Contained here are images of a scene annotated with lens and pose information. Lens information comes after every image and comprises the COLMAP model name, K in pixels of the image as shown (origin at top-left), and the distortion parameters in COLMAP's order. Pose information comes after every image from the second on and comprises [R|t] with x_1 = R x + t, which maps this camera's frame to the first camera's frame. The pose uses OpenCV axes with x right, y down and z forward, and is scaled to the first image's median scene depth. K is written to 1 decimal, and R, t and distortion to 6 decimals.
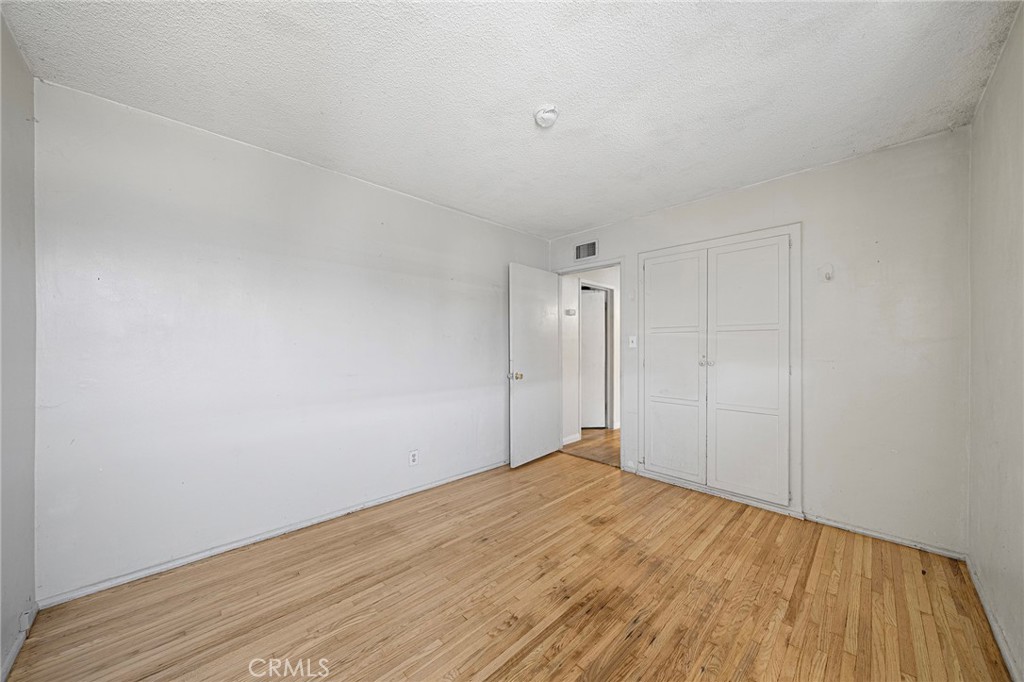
lens RADIAL K [[351.0, 0, 511.9], [0, 351.0, 345.1], [0, 0, 1]] dist [-0.000162, 0.000098]
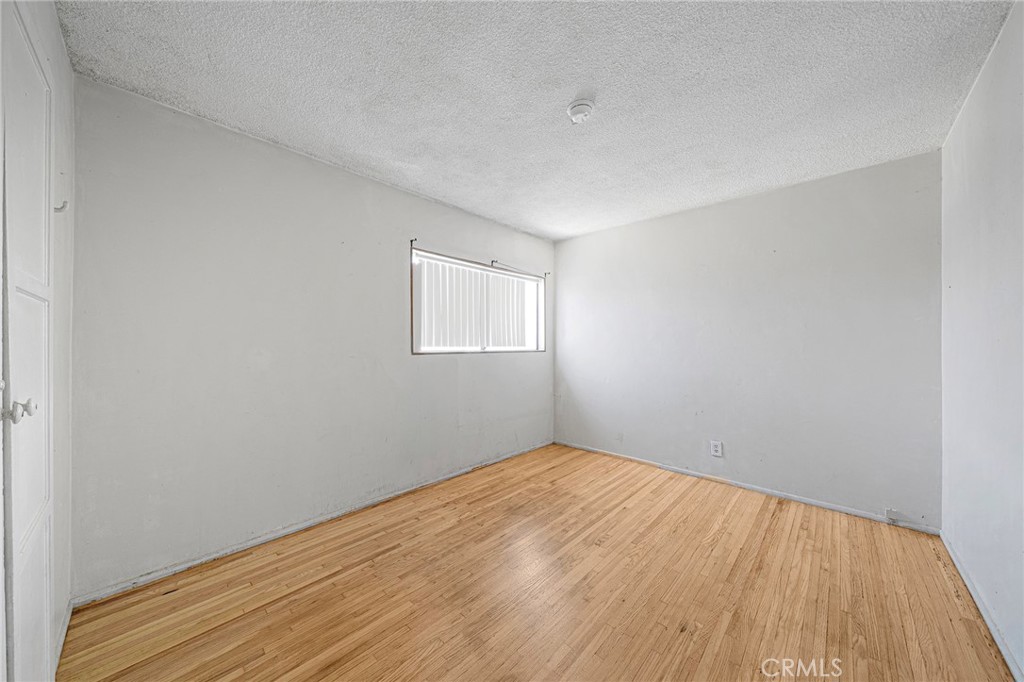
lens RADIAL K [[351.0, 0, 511.7], [0, 351.0, 342.9], [0, 0, 1]] dist [-0.000162, 0.000098]
pose [[-0.998960, -0.002677, -0.045516, 0.363618], [-0.002415, 0.999980, -0.005819, 0.007932], [0.045530, -0.005703, -0.998947, 2.122089]]
